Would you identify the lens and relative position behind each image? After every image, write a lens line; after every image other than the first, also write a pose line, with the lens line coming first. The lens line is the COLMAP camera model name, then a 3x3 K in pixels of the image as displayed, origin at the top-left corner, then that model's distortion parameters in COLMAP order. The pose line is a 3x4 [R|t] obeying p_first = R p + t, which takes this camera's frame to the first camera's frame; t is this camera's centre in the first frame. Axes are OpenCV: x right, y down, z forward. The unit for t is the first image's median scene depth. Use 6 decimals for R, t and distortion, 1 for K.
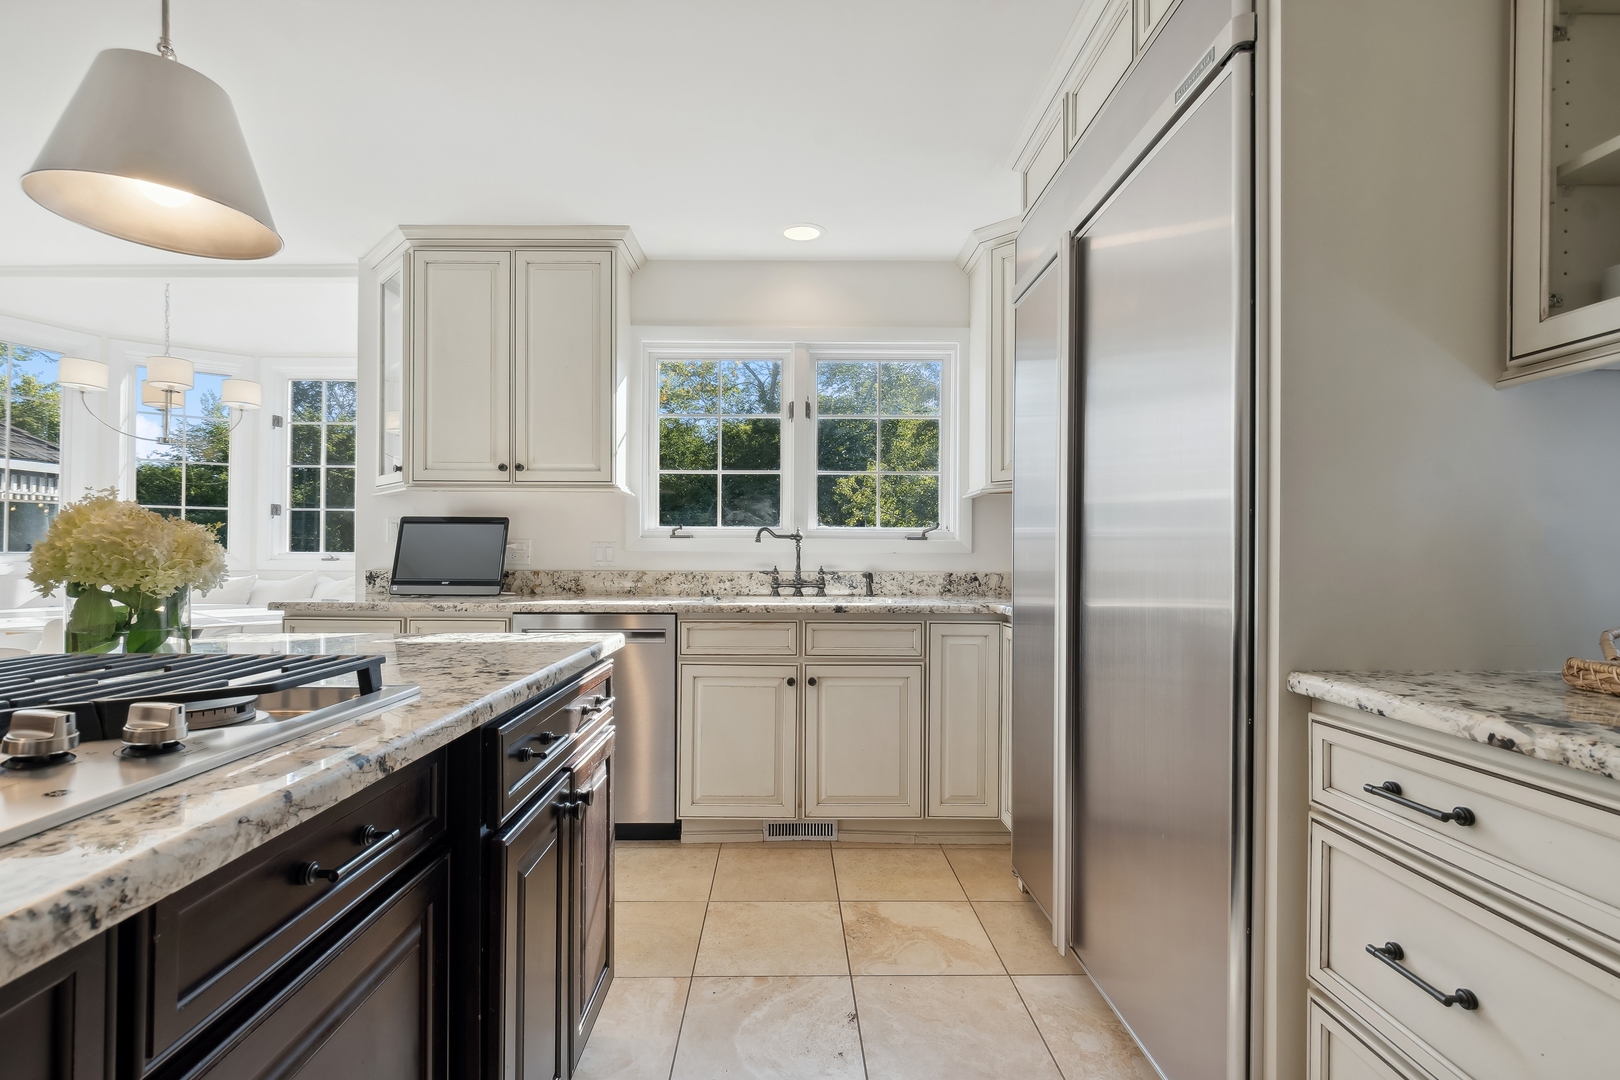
lens RADIAL K [[731.9, 0, 792.3], [0, 731.9, 555.4], [0, 0, 1]] dist [0.000255, -0.000418]
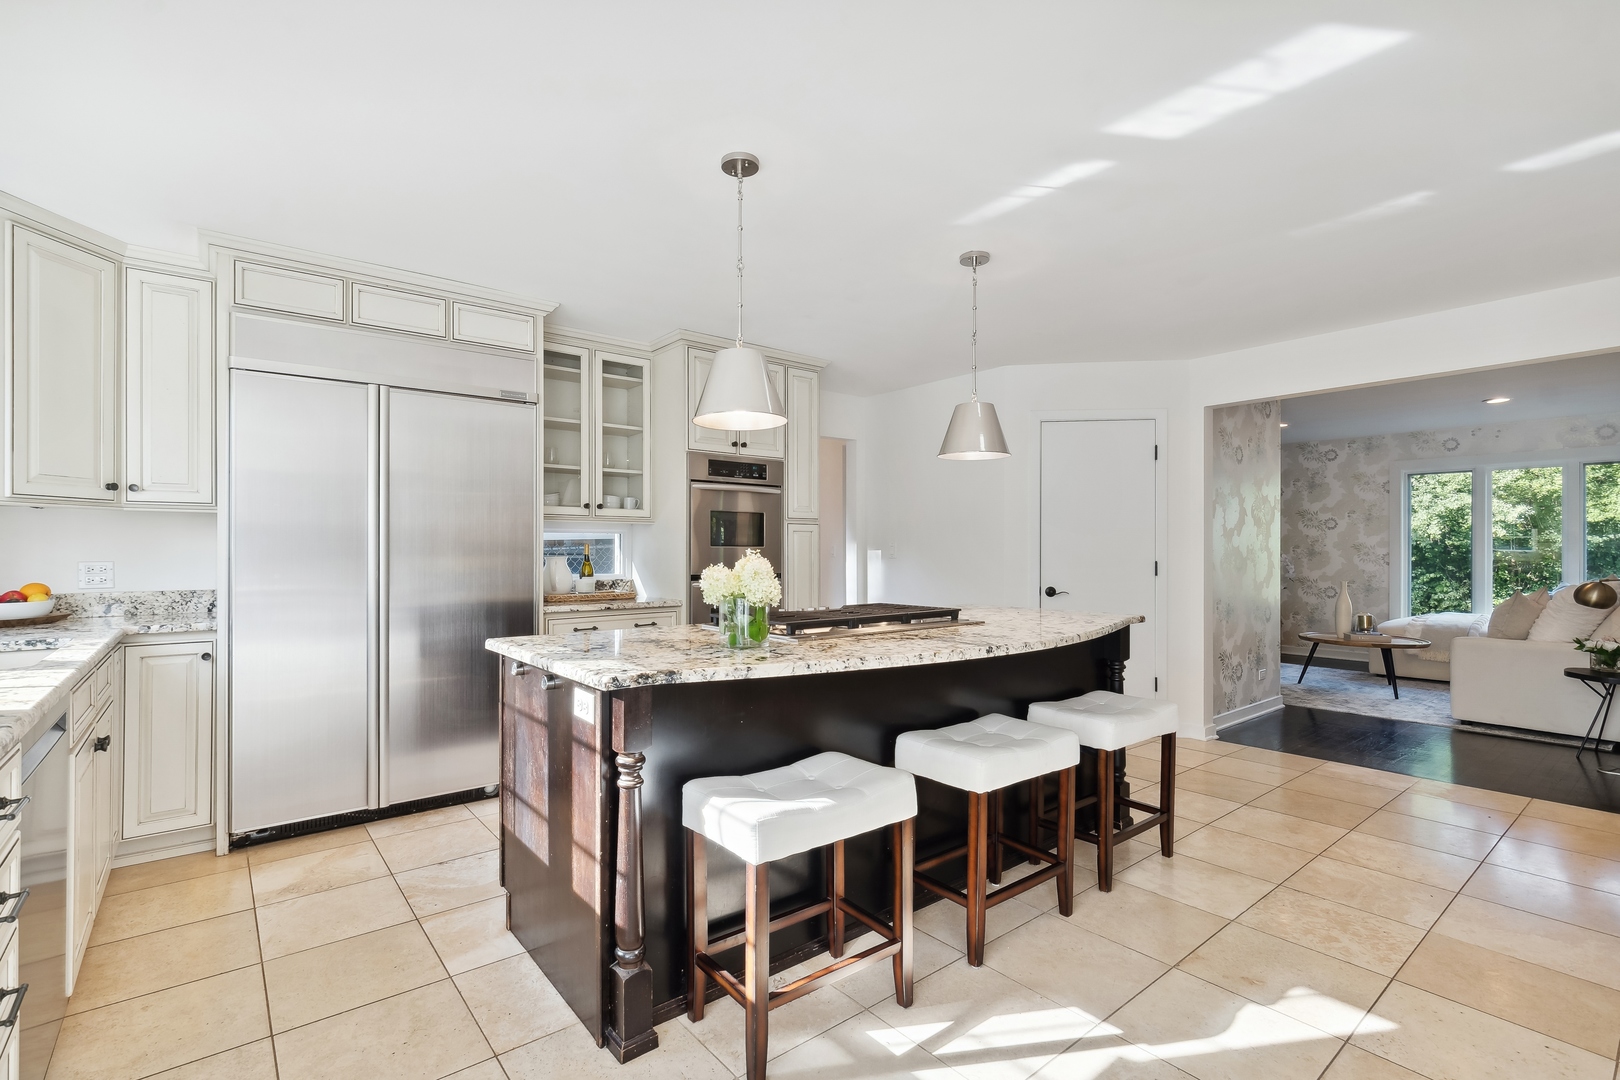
lens RADIAL K [[731.9, 0, 792.3], [0, 731.9, 555.4], [0, 0, 1]] dist [0.000255, -0.000418]
pose [[-0.617373, -0.006706, 0.786642, -0.935895], [-0.002960, 0.999976, 0.006202, -0.033577], [-0.786665, 0.001501, -0.617378, 0.784724]]
